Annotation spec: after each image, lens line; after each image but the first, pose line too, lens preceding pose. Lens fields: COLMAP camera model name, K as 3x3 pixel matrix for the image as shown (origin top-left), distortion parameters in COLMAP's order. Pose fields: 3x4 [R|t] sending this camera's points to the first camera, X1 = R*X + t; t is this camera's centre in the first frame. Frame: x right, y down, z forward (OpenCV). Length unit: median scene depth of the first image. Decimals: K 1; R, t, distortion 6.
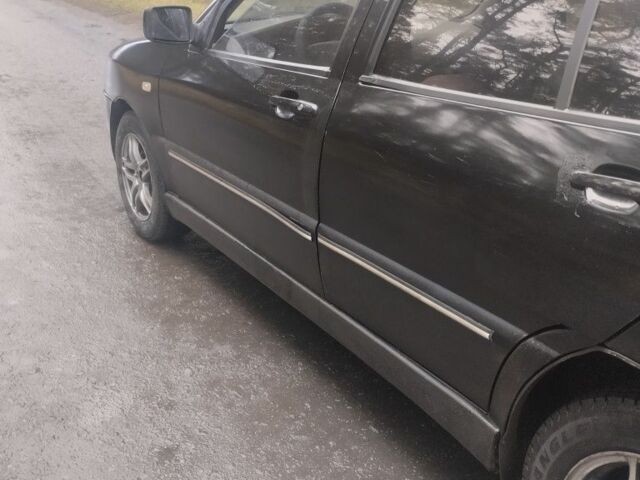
lens RADIAL K [[753.5, 0, 320.0], [0, 753.5, 240.0], [0, 0, 1]] dist [0.049473, -0.005422]
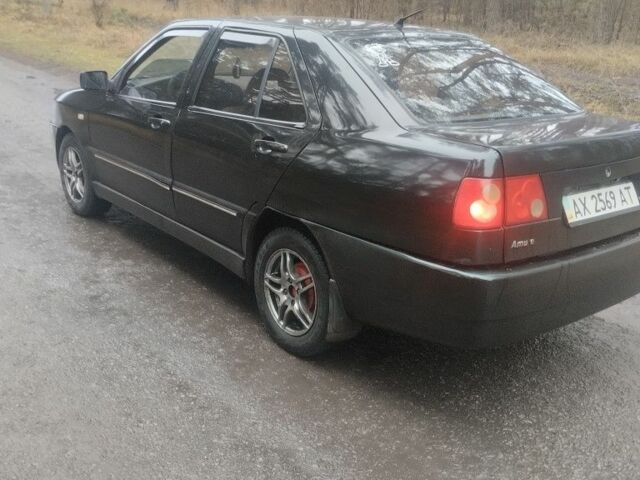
lens RADIAL K [[753.5, 0, 320.0], [0, 753.5, 240.0], [0, 0, 1]] dist [0.049473, -0.005422]
pose [[0.995685, -0.016449, 0.091327, 0.144565], [0.022108, 0.997874, -0.061307, 0.190991], [-0.090125, 0.063062, 0.993932, -0.722000]]
